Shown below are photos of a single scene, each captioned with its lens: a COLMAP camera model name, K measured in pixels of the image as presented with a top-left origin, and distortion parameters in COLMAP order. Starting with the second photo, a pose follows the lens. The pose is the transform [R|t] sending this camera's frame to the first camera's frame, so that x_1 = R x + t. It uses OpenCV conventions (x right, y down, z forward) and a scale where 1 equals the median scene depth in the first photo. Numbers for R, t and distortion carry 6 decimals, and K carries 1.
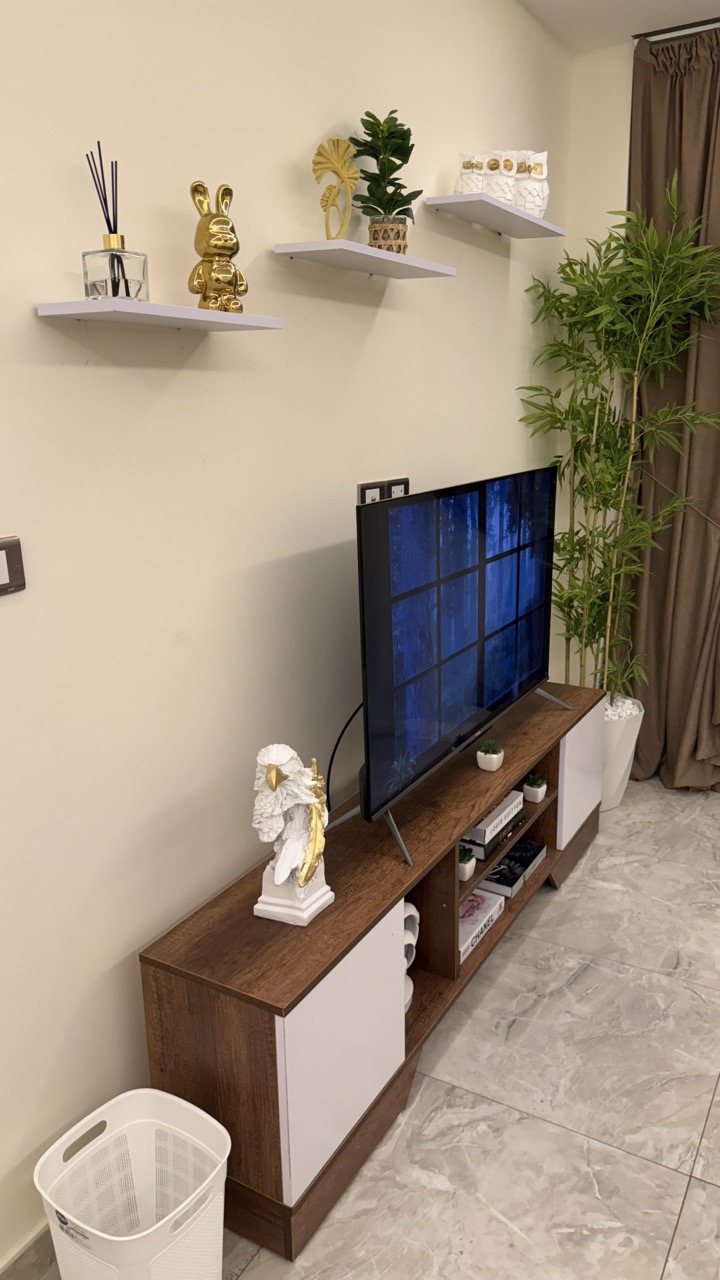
lens RADIAL K [[924.1, 0, 358.5], [0, 924.1, 647.1], [0, 0, 1]] dist [0.059593, -0.083286]
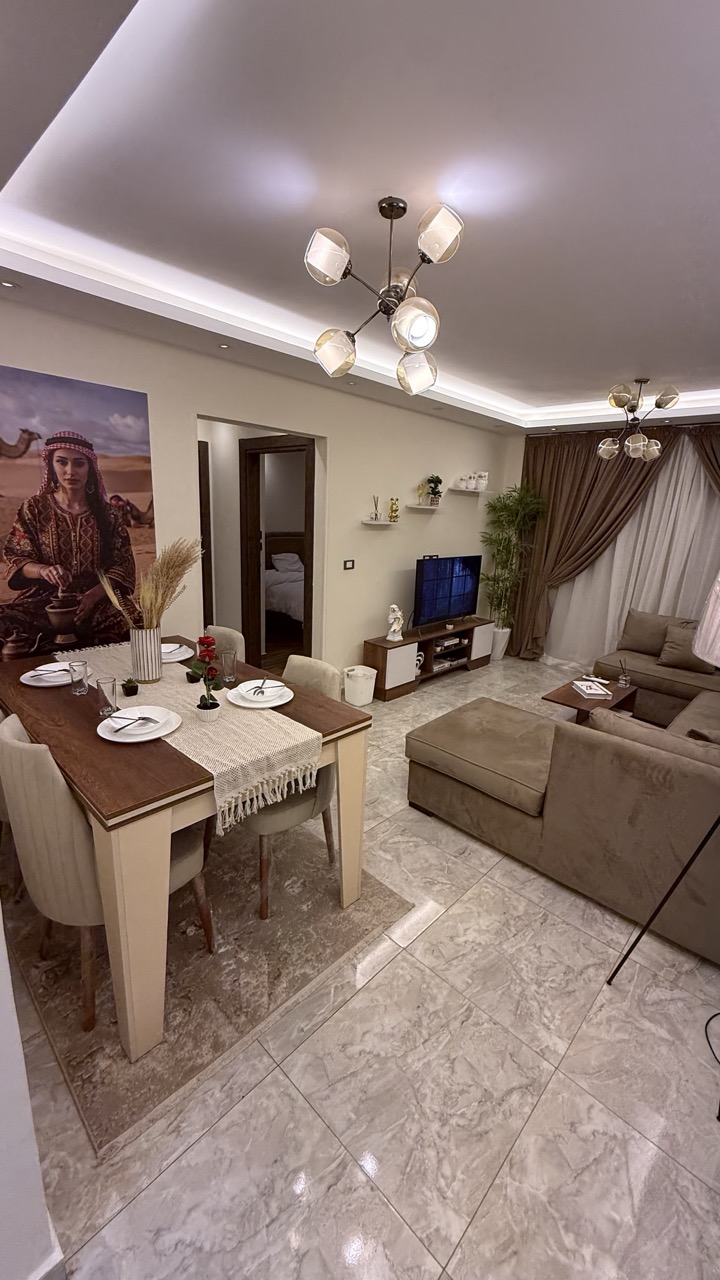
lens RADIAL K [[512.2, 0, 359.8], [0, 512.2, 636.7], [0, 0, 1]] dist [0.000024, -0.000909]
pose [[0.971223, 0.115433, -0.208330, 0.233498], [-0.117990, 0.993015, 0.000153, 0.210703], [0.206892, 0.024432, 0.978059, -1.249512]]
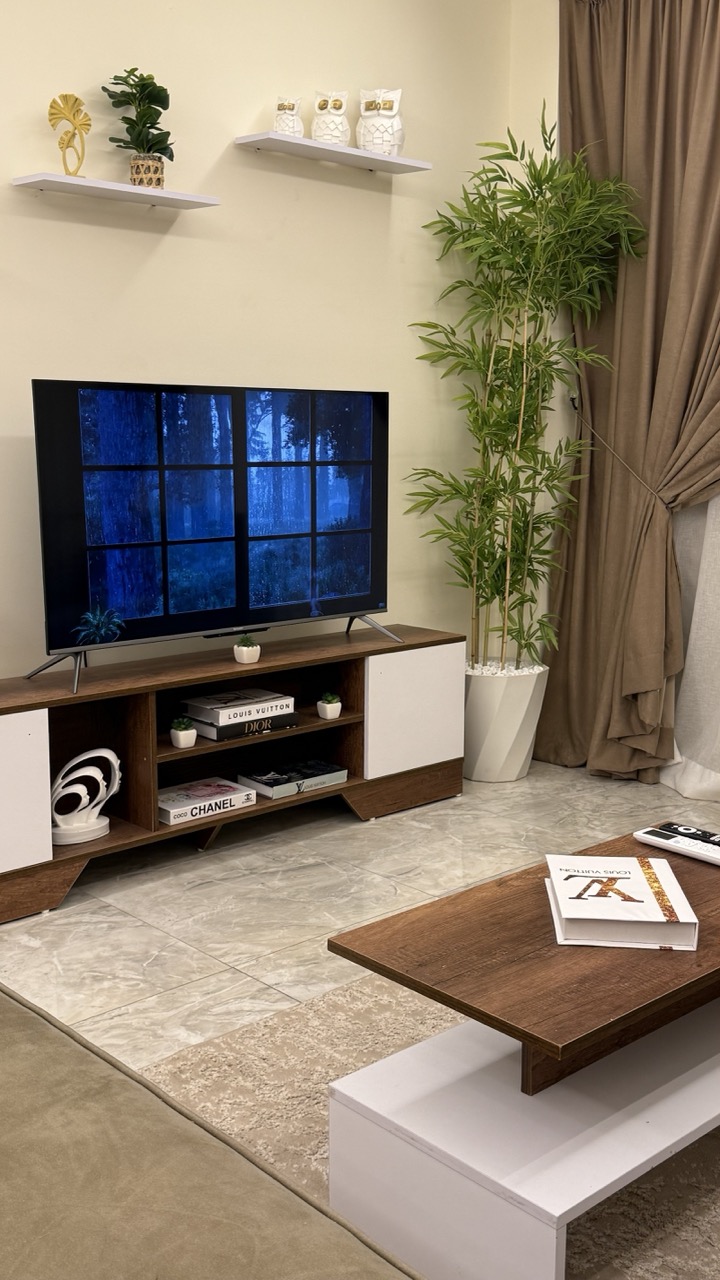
lens RADIAL K [[1267.6, 0, 333.3], [0, 1267.6, 648.3], [0, 0, 1]] dist [0.080210, 0.000000]
pose [[0.950310, 0.068867, -0.303591, 0.679847], [-0.094470, 0.993032, -0.070452, 0.209643], [0.296624, 0.095631, 0.950194, -0.344596]]
